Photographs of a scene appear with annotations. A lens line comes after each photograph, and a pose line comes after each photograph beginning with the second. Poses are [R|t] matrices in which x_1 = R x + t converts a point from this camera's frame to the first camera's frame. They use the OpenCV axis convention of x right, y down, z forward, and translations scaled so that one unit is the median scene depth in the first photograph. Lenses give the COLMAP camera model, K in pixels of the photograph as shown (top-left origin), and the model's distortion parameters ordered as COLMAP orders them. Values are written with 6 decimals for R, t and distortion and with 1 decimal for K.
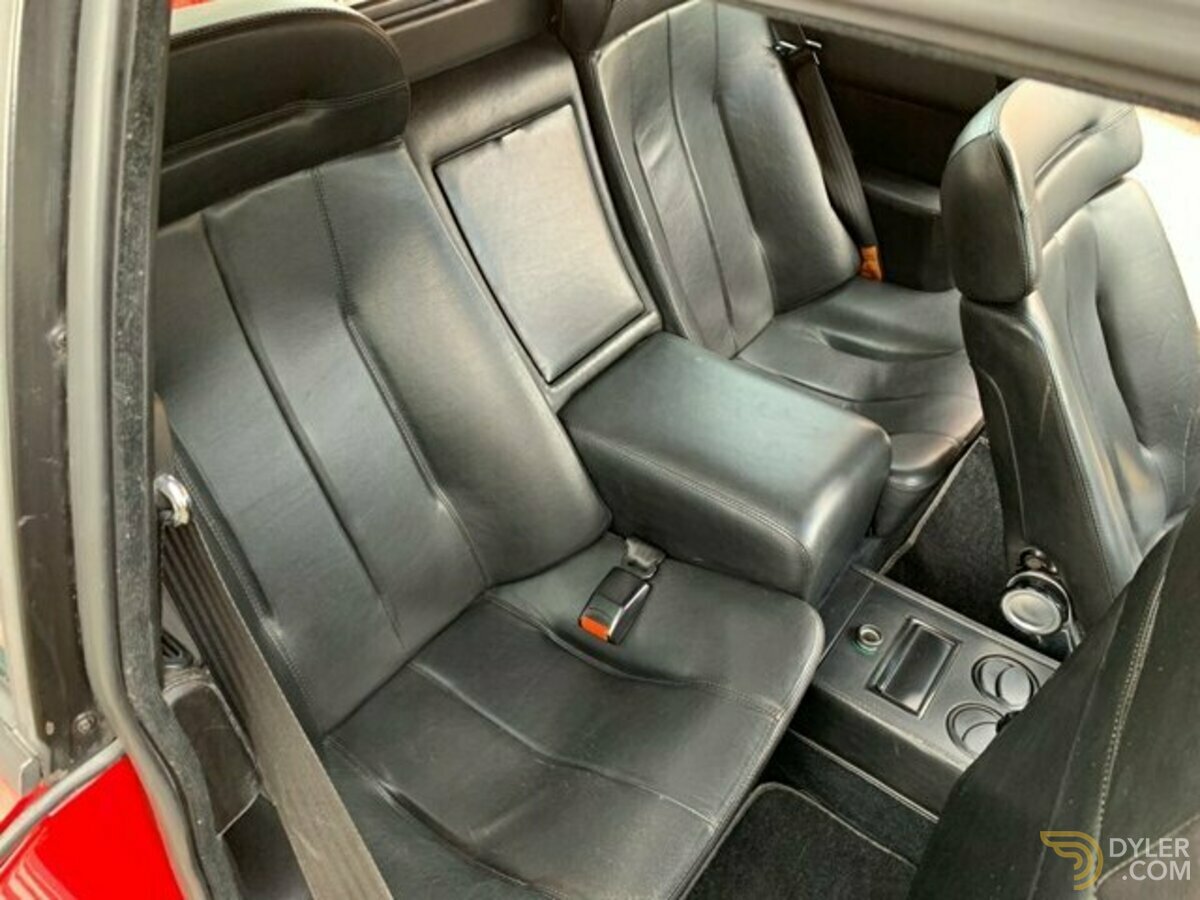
lens RADIAL K [[932.6, 0, 600.0], [0, 932.6, 450.0], [0, 0, 1]] dist [0.040069, -0.063560]
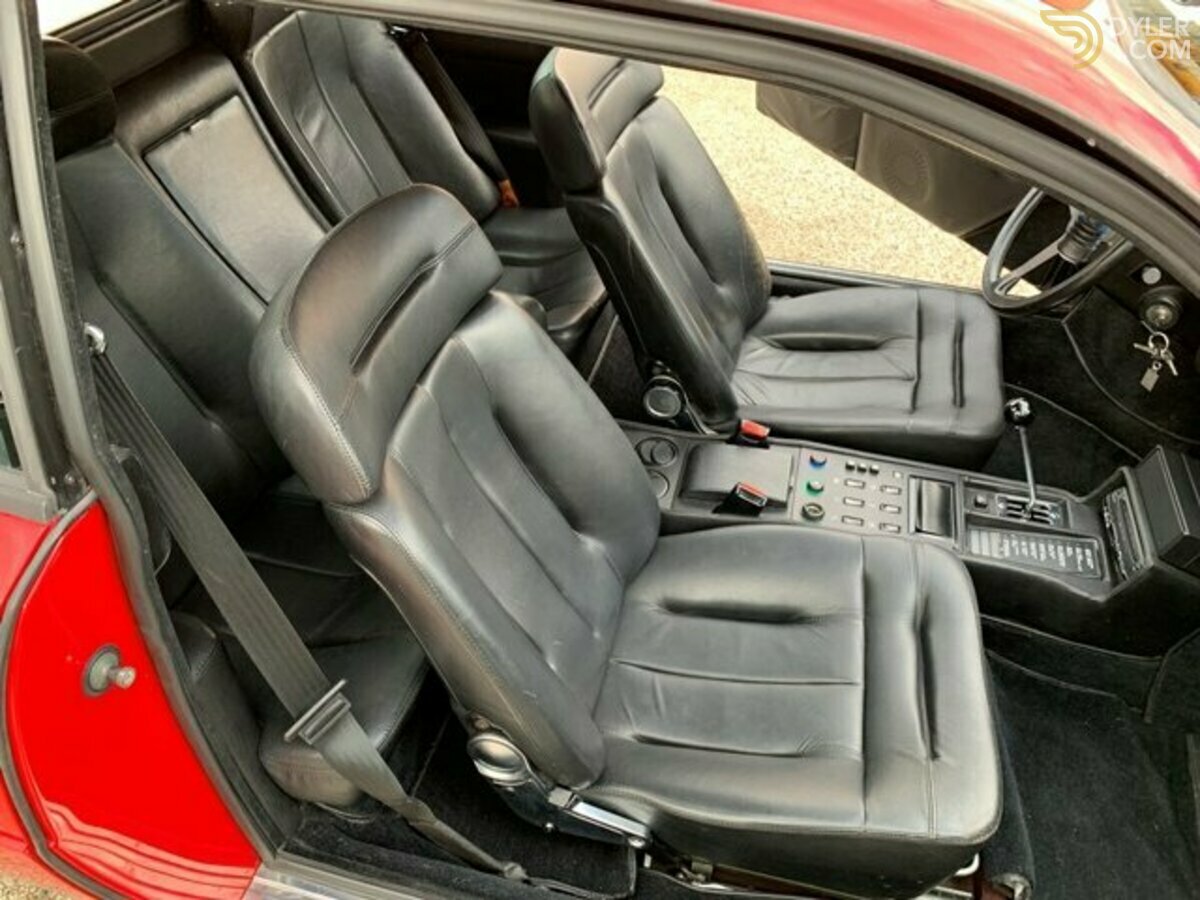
lens RADIAL K [[932.6, 0, 600.0], [0, 932.6, 450.0], [0, 0, 1]] dist [0.040069, -0.063560]
pose [[0.928394, -0.238131, 0.285268, -0.055331], [0.234308, 0.970977, 0.047988, 0.149836], [-0.288416, 0.022289, 0.957246, -0.340290]]
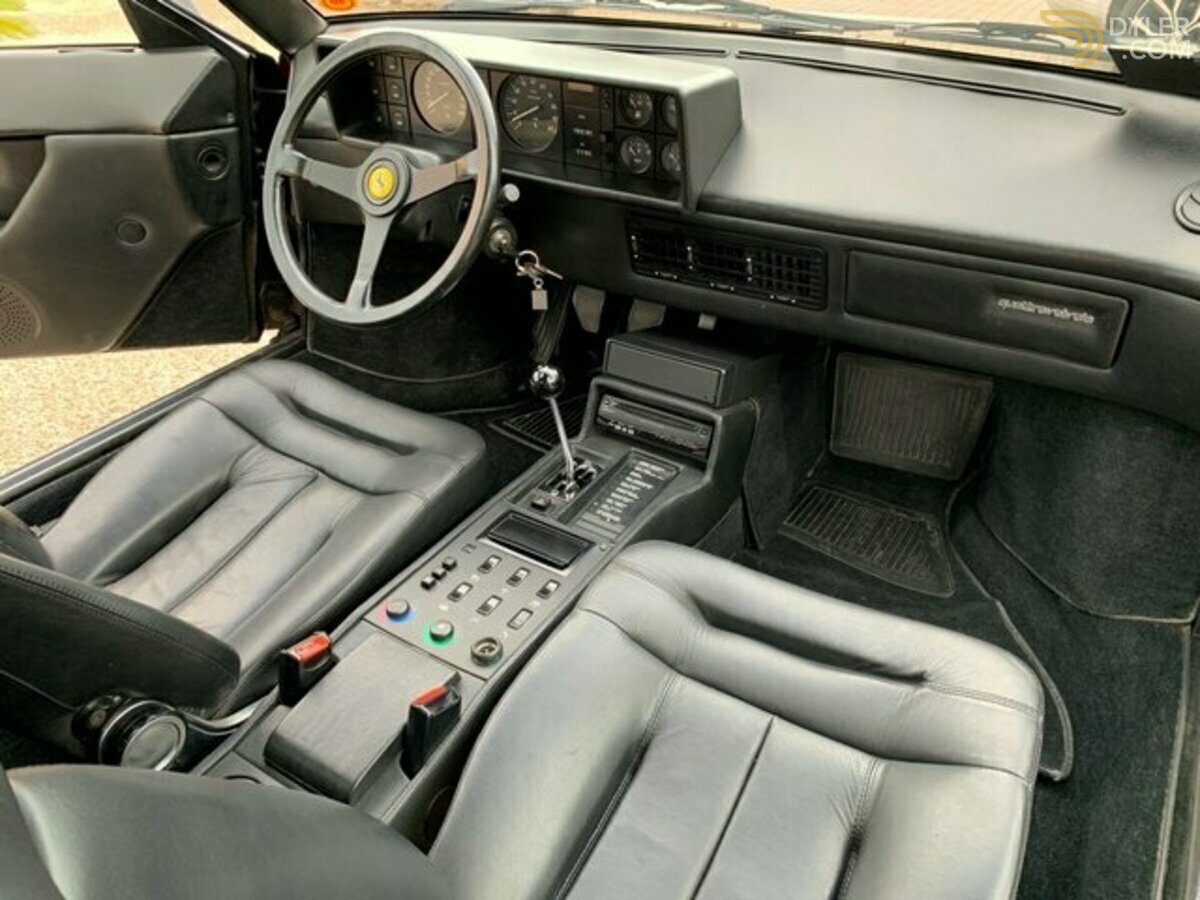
lens RADIAL K [[911.7, 0, 600.0], [0, 911.7, 450.0], [0, 0, 1]] dist [0.037039, -0.000896]
pose [[-0.072358, -0.566790, 0.820678, -0.059222], [0.658707, 0.590693, 0.466032, -0.088659], [-0.748912, 0.574308, 0.330607, 0.320637]]
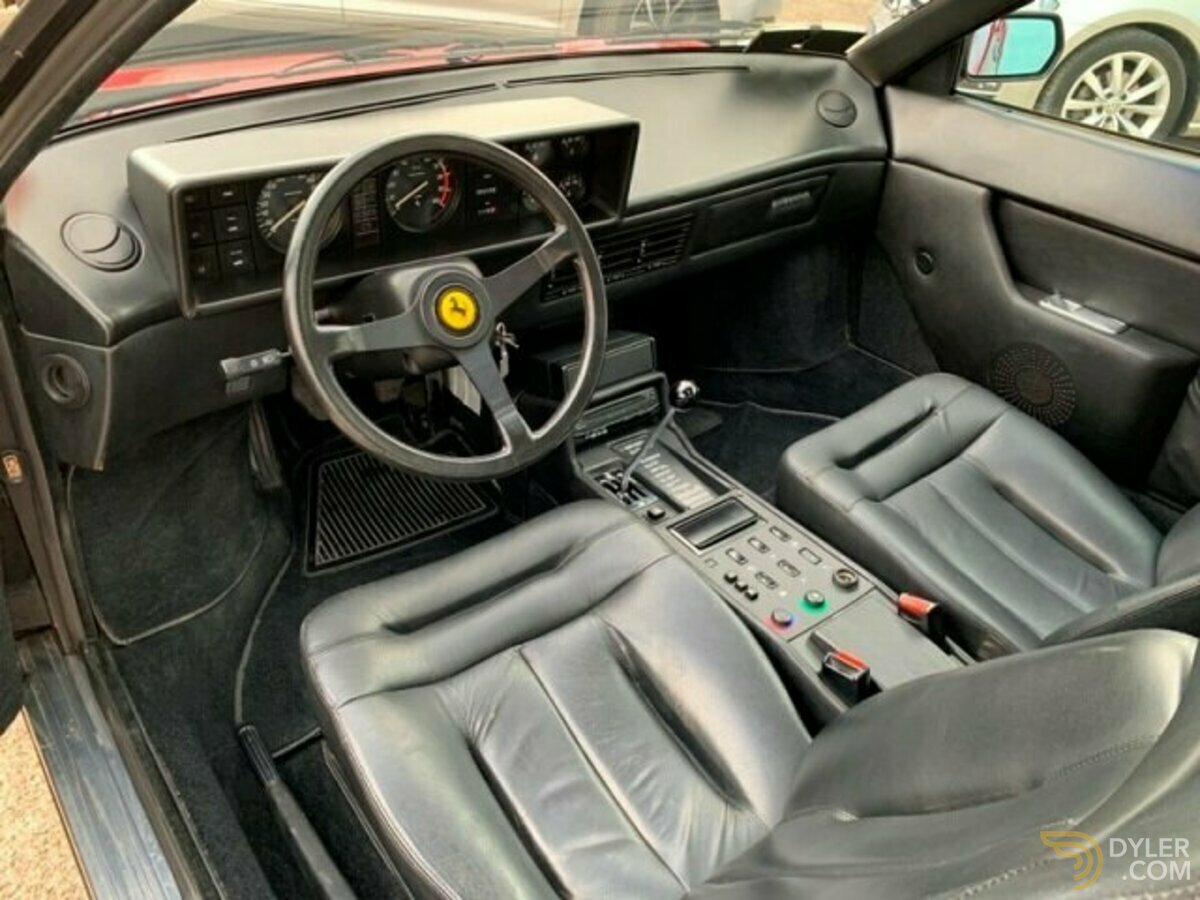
lens RADIAL K [[901.5, 0, 600.0], [0, 901.5, 450.0], [0, 0, 1]] dist [0.083535, -0.000212]
pose [[-0.957148, -0.217876, 0.190785, 0.662729], [0.129255, 0.268135, 0.954671, -0.740373], [-0.259156, 0.938421, -0.228484, 0.977848]]
